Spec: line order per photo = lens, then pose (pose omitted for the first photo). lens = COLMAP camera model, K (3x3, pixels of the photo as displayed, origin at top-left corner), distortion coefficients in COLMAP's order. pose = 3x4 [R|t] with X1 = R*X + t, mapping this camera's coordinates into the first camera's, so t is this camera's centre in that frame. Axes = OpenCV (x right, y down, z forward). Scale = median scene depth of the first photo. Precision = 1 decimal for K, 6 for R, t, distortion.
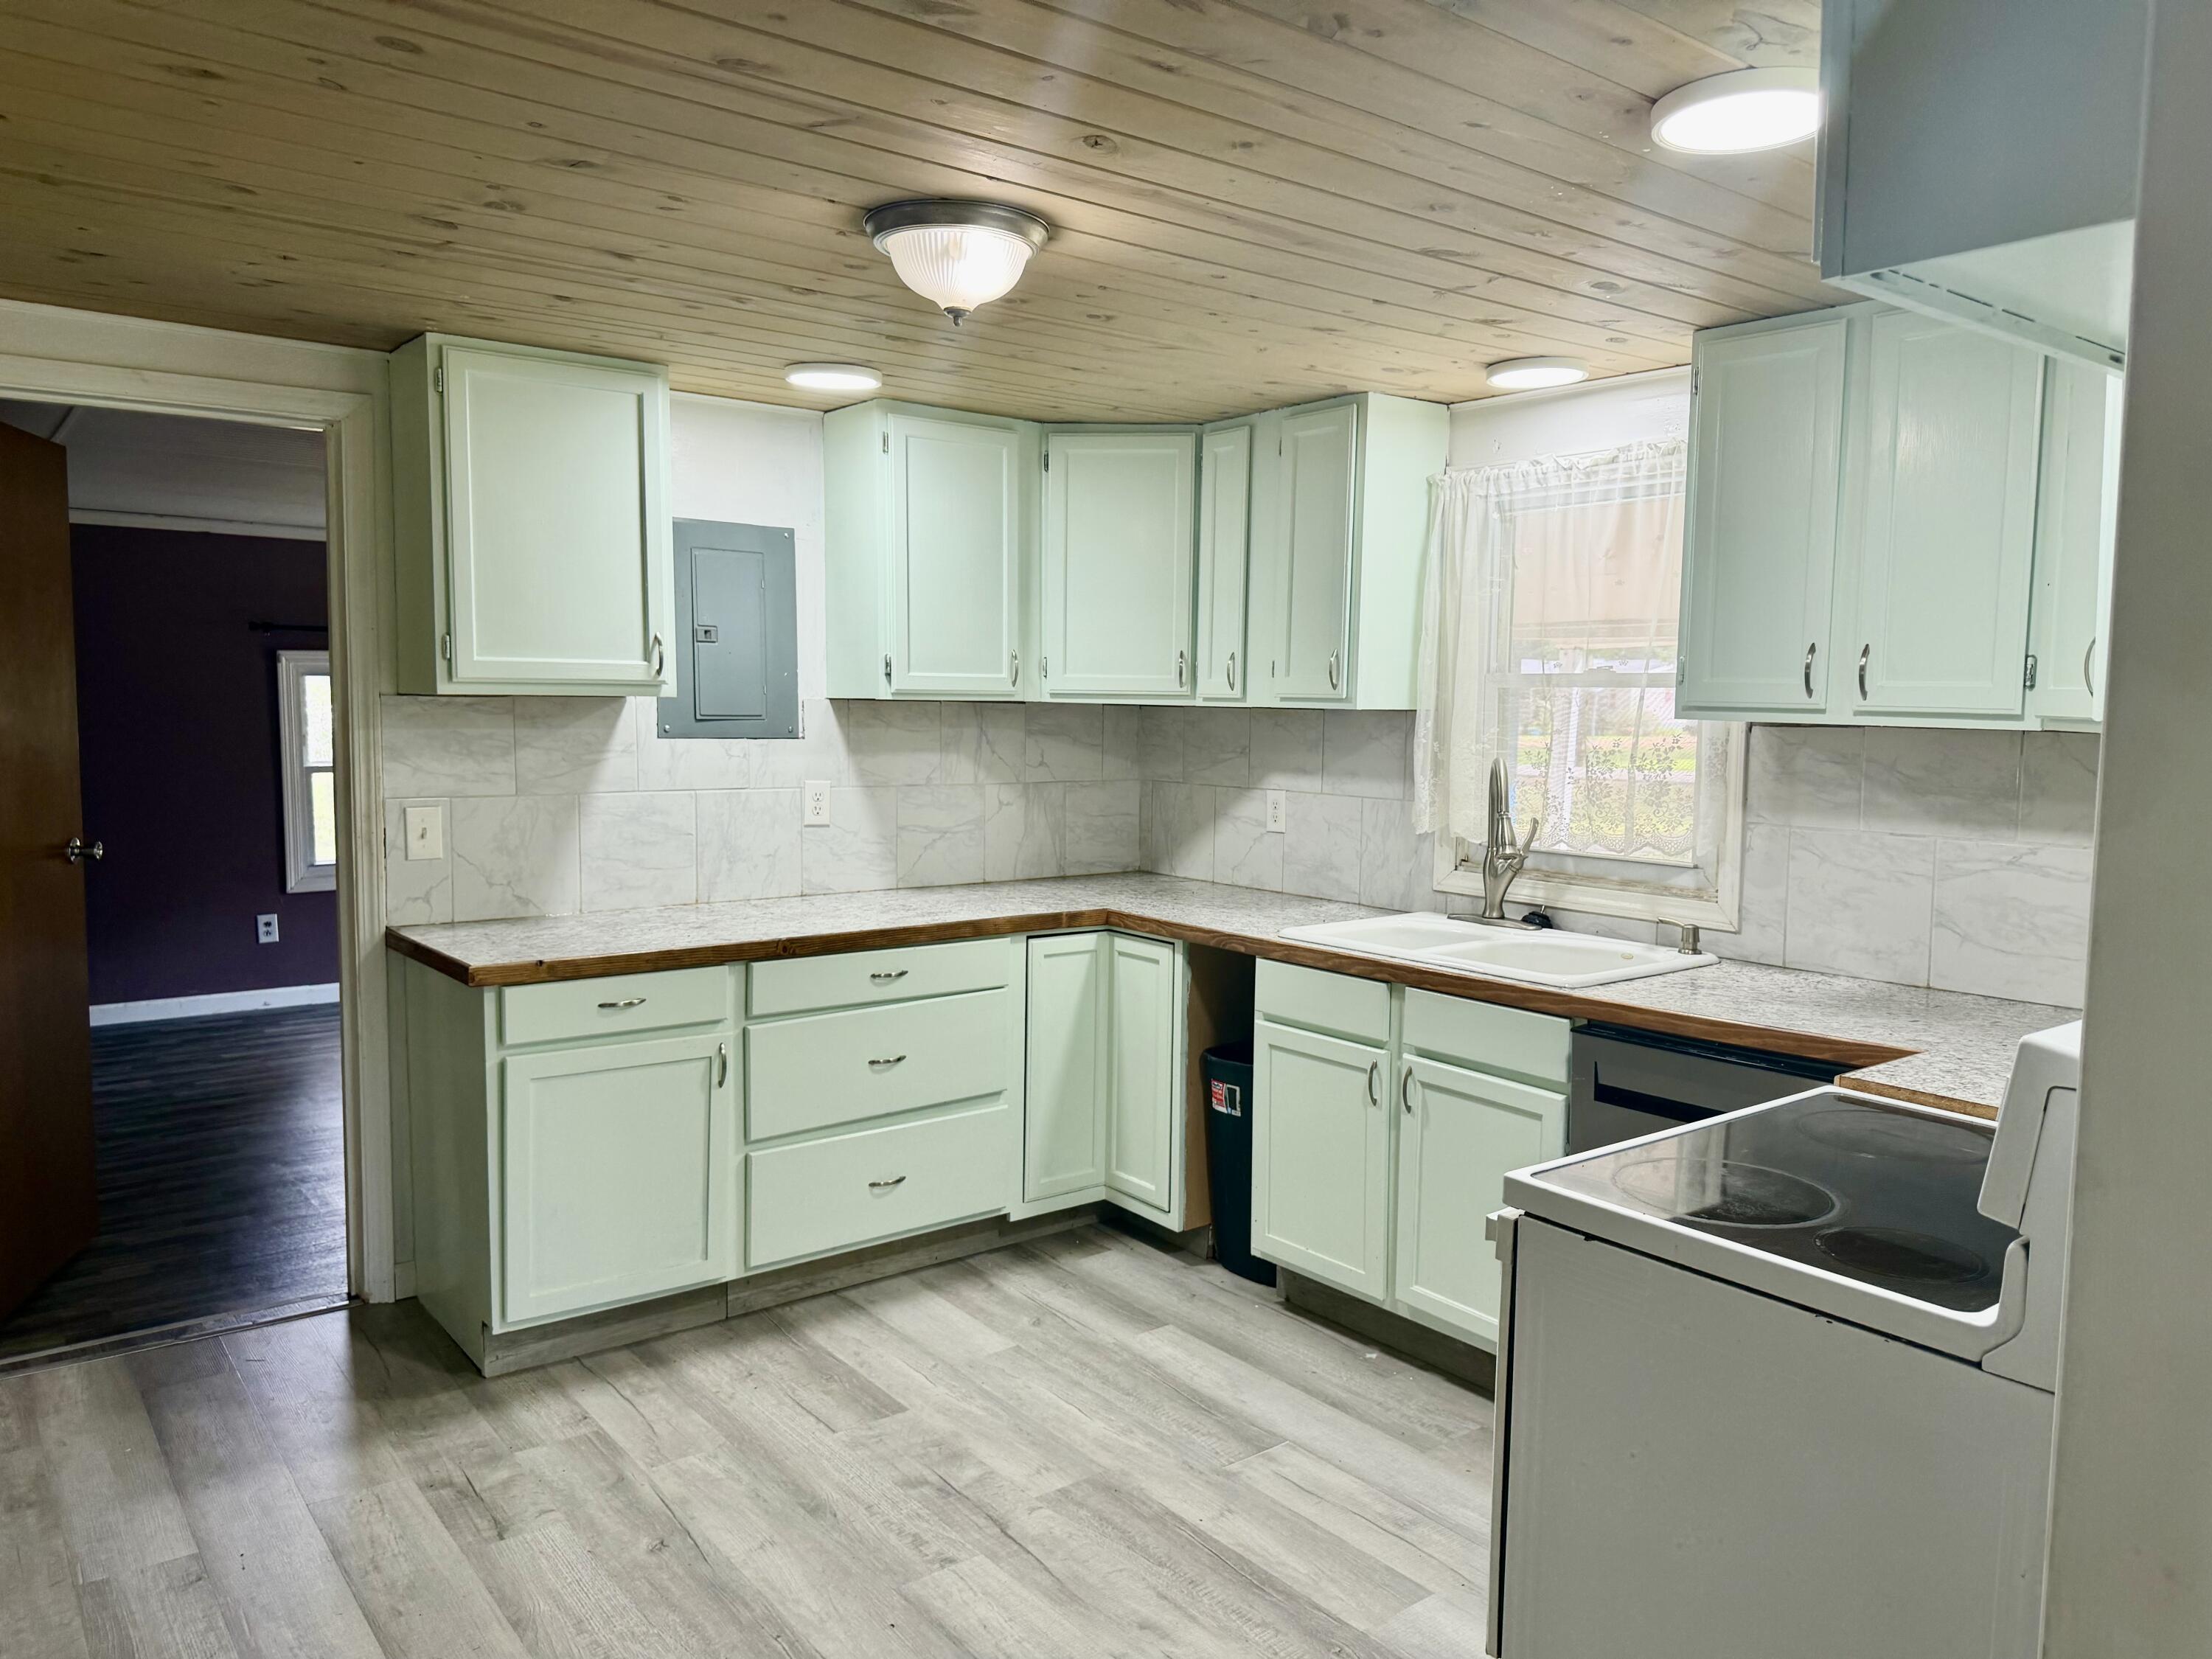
lens RADIAL K [[1586.8, 0, 1090.9], [0, 1586.8, 828.3], [0, 0, 1]] dist [0.057787, -0.037306]
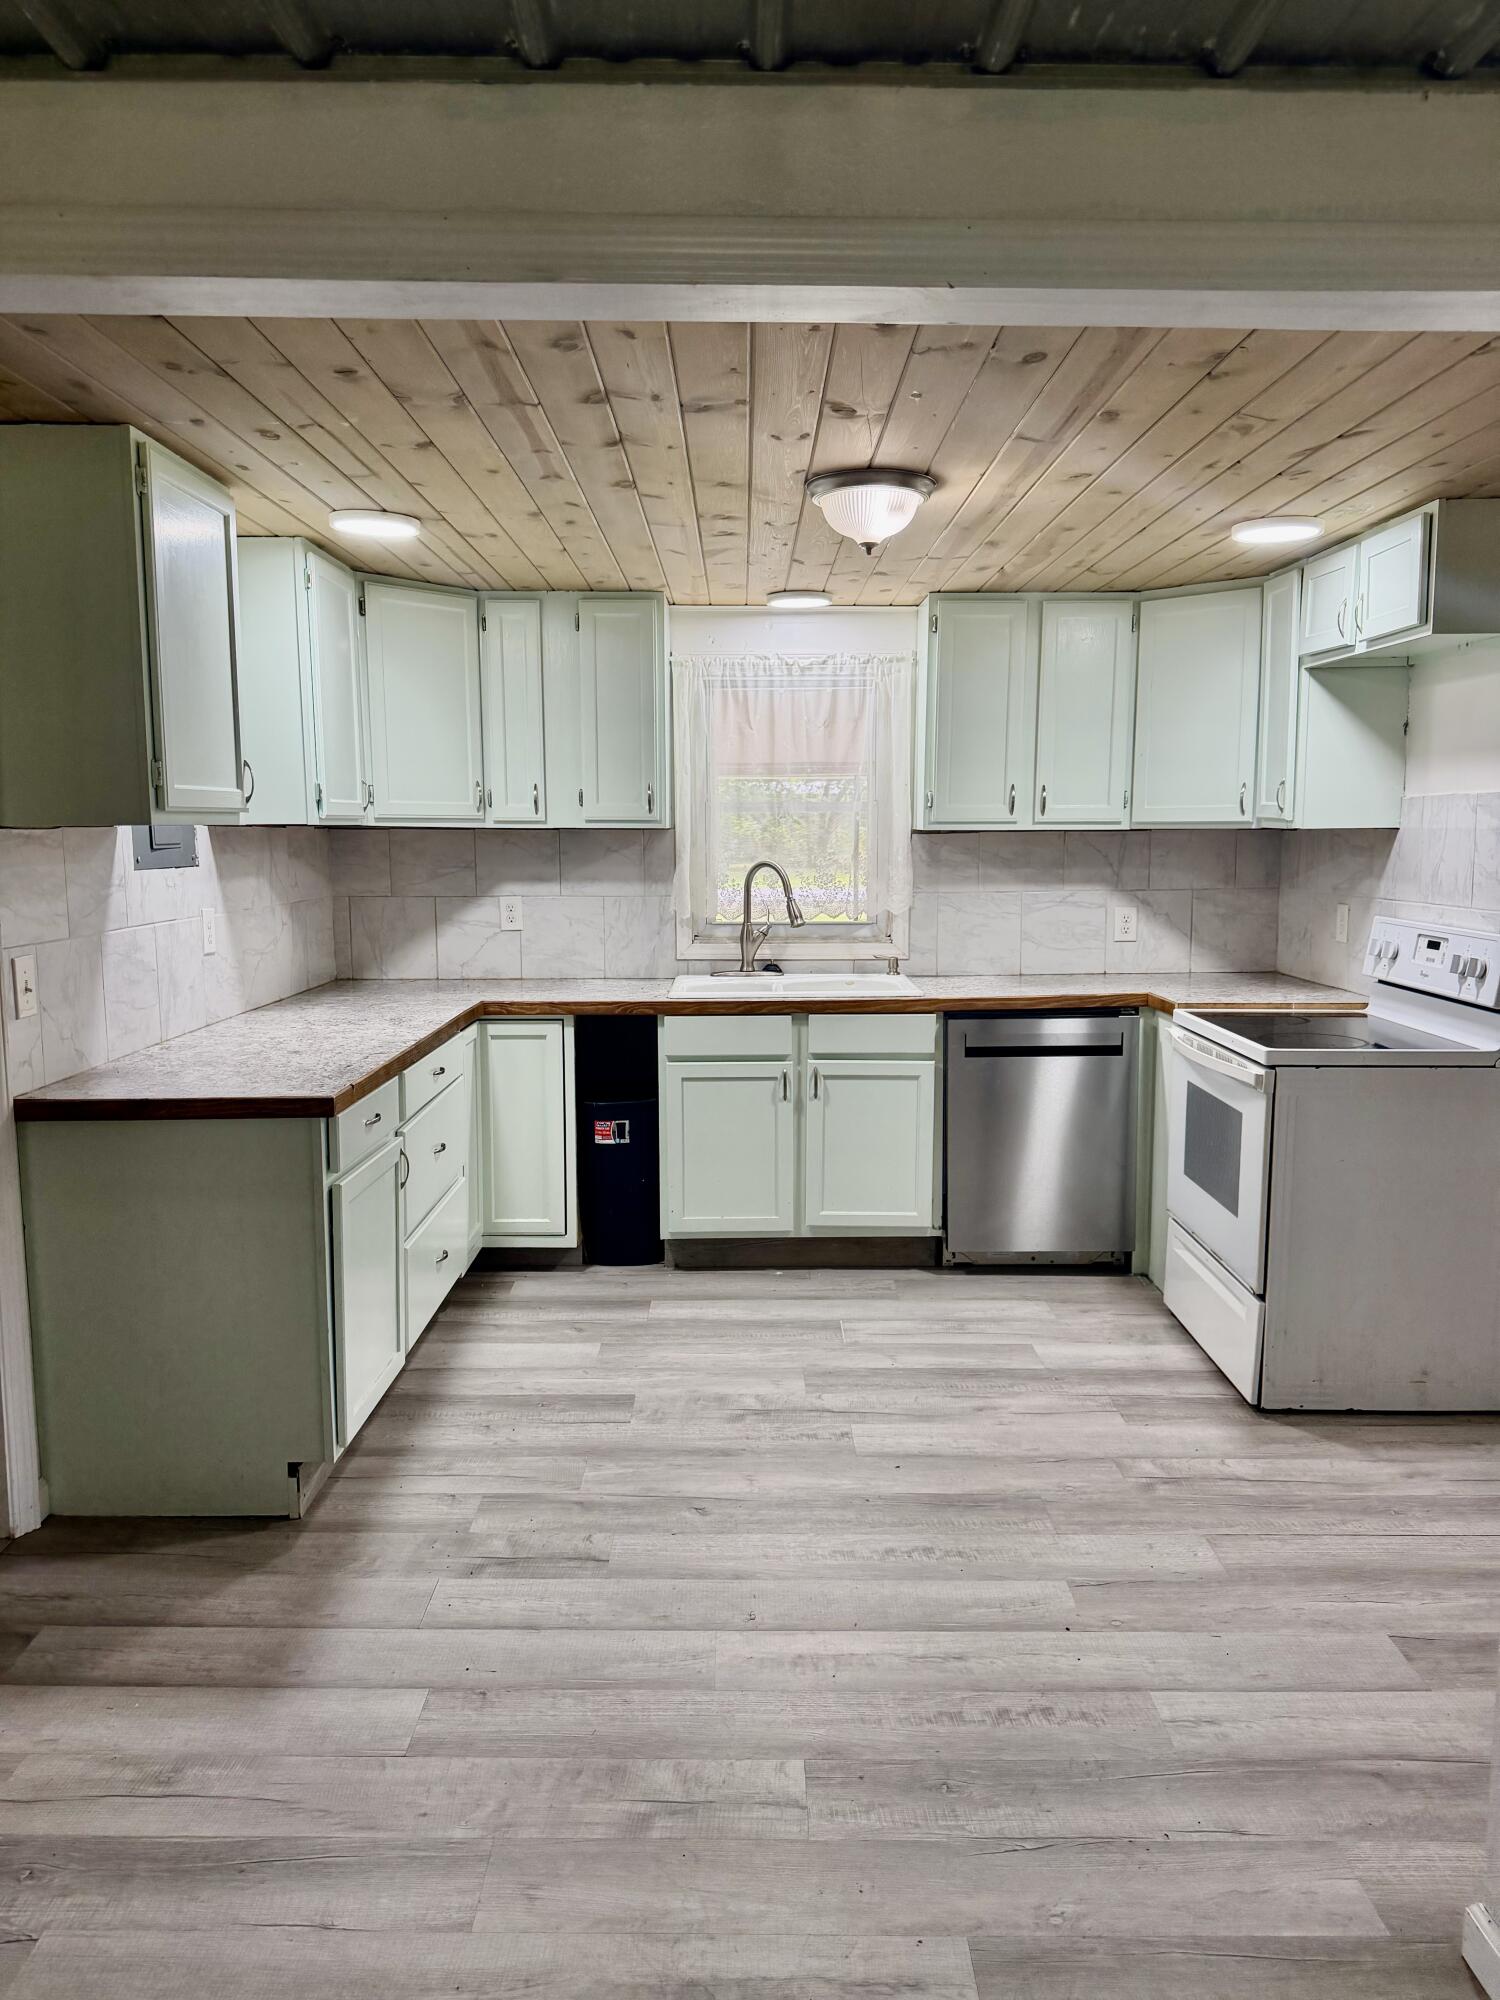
lens RADIAL K [[1434.7, 0, 753.0], [0, 1434.7, 992.8], [0, 0, 1]] dist [0.057787, -0.037306]
pose [[0.598262, -0.106672, 0.794168, -0.834346], [0.078405, 0.994136, 0.074468, -0.022260], [-0.797455, 0.017715, 0.603118, 0.222257]]
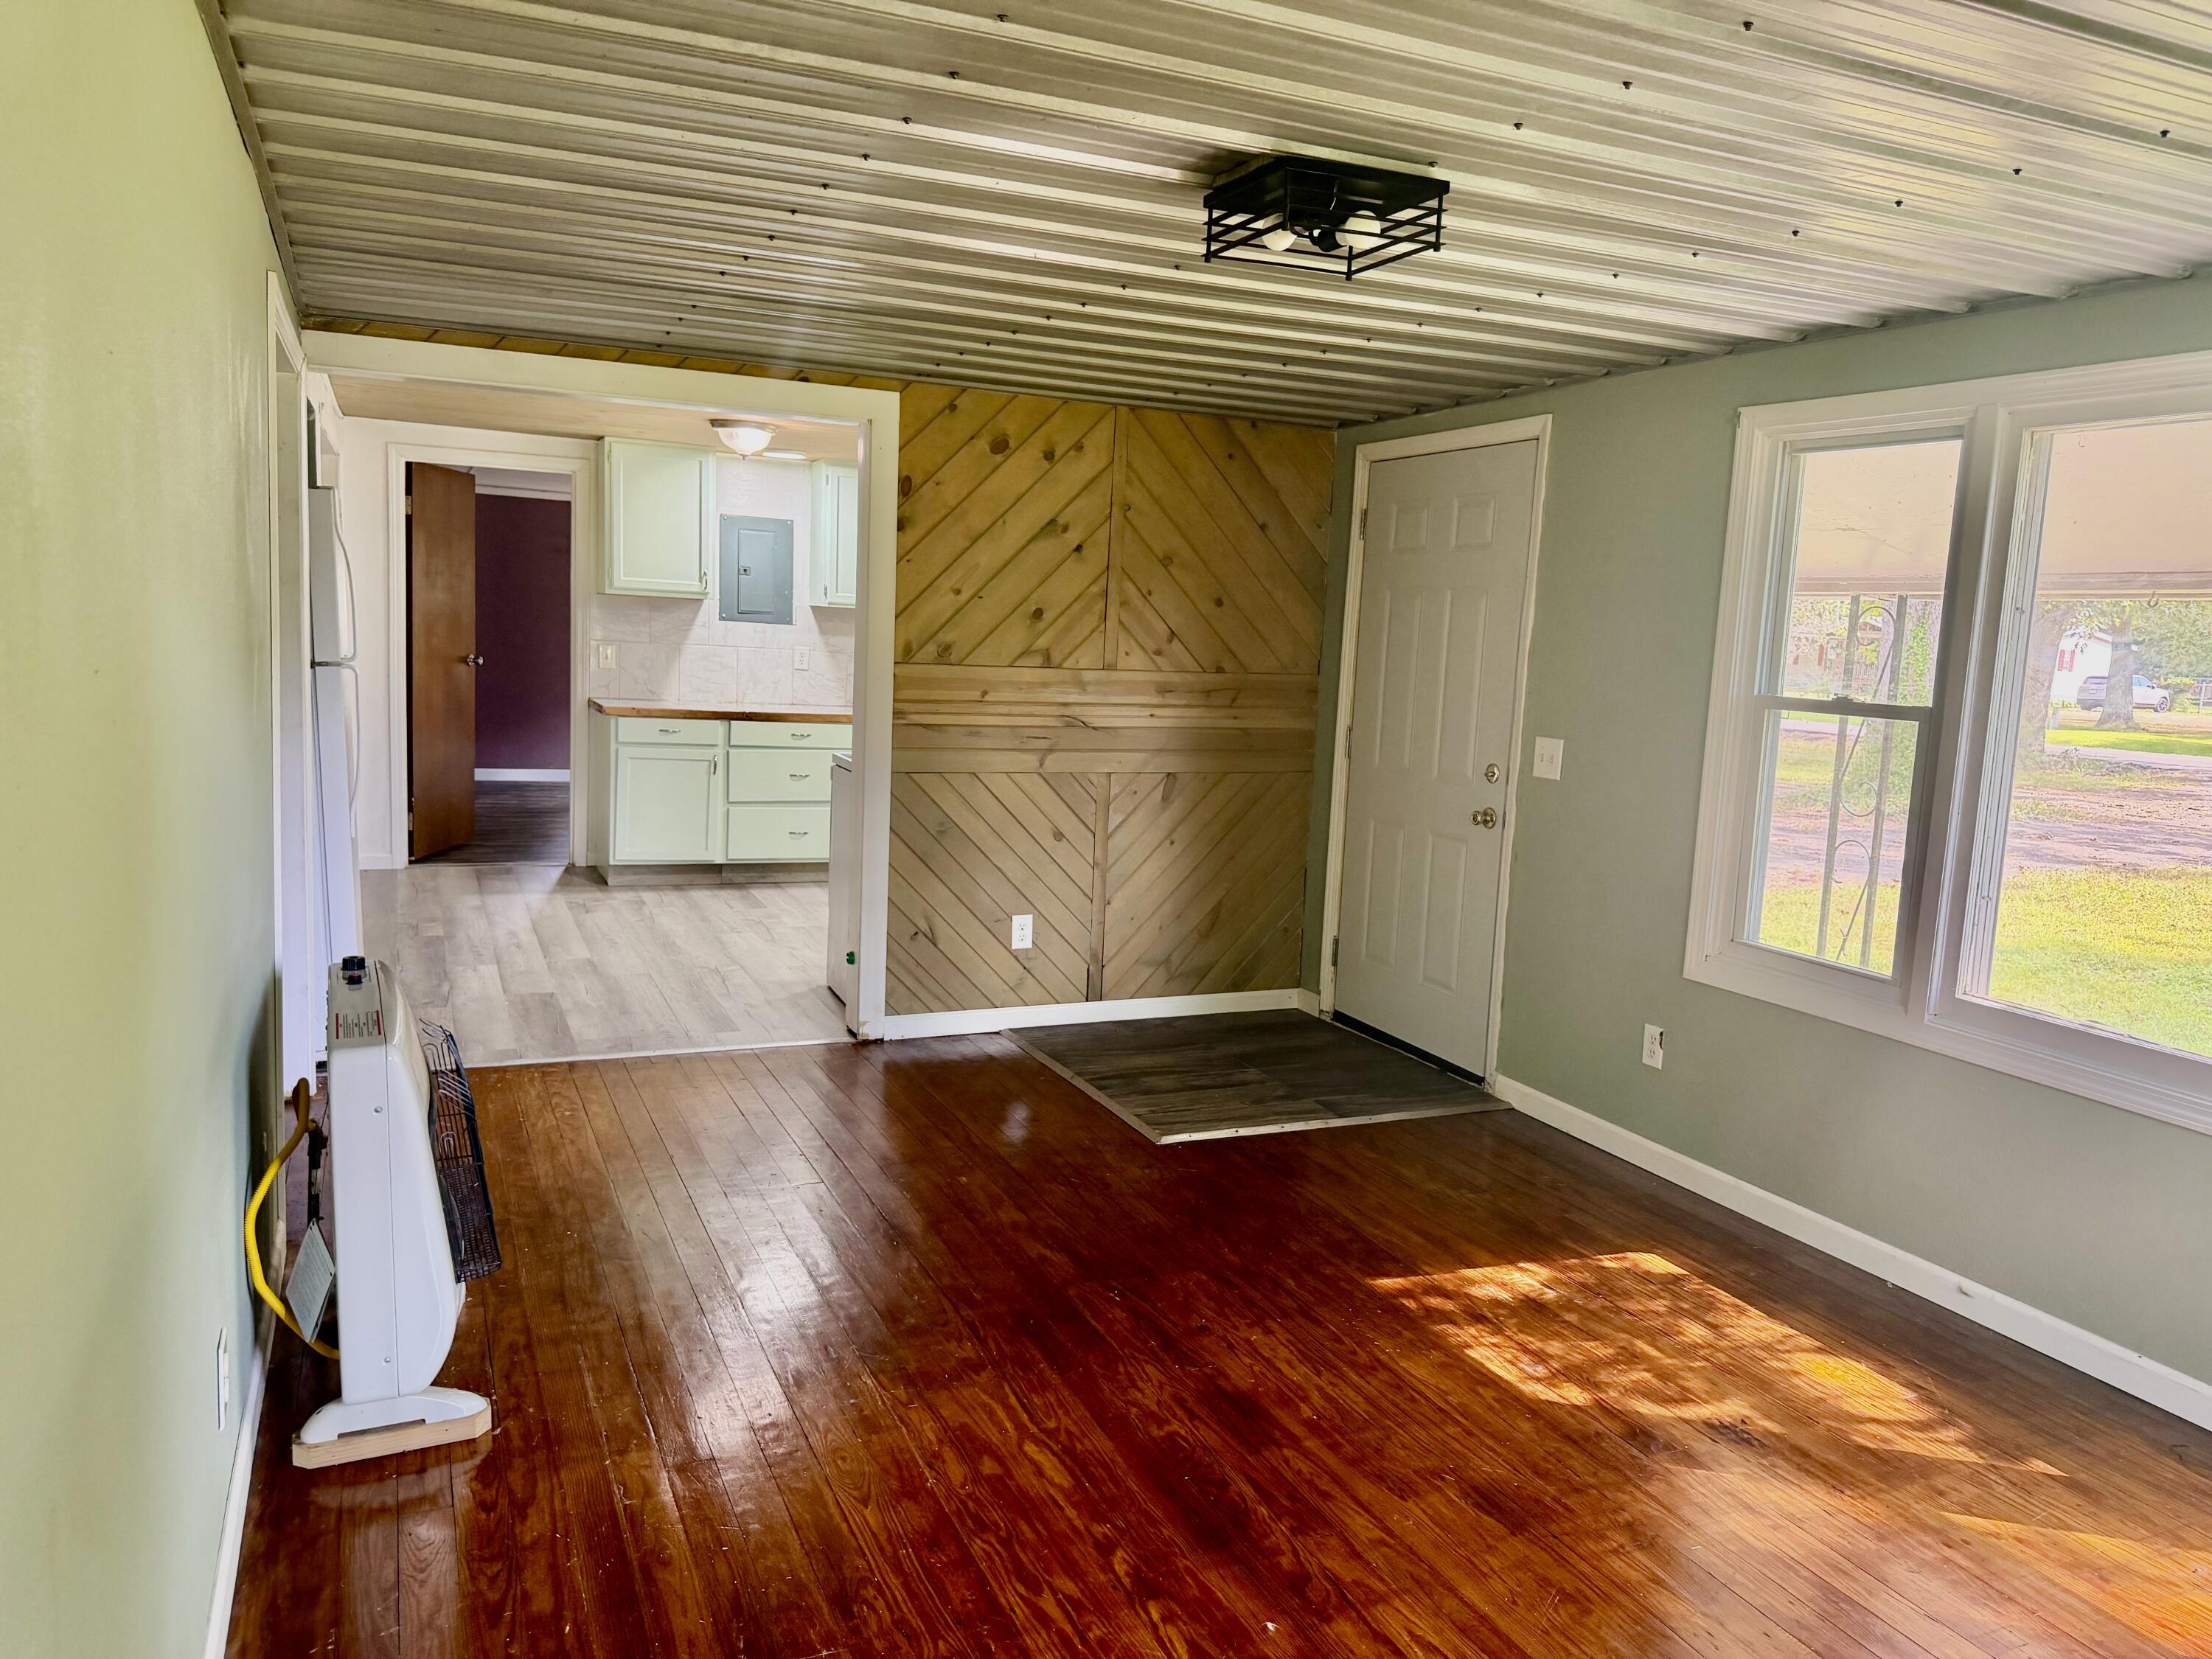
lens RADIAL K [[1586.8, 0, 1118.7], [0, 1586.8, 833.7], [0, 0, 1]] dist [0.057787, -0.037306]
pose [[0.972374, 0.070638, -0.222486, 0.814898], [-0.062798, 0.997137, 0.042129, 0.114381], [0.224825, -0.026994, 0.974025, -1.041122]]
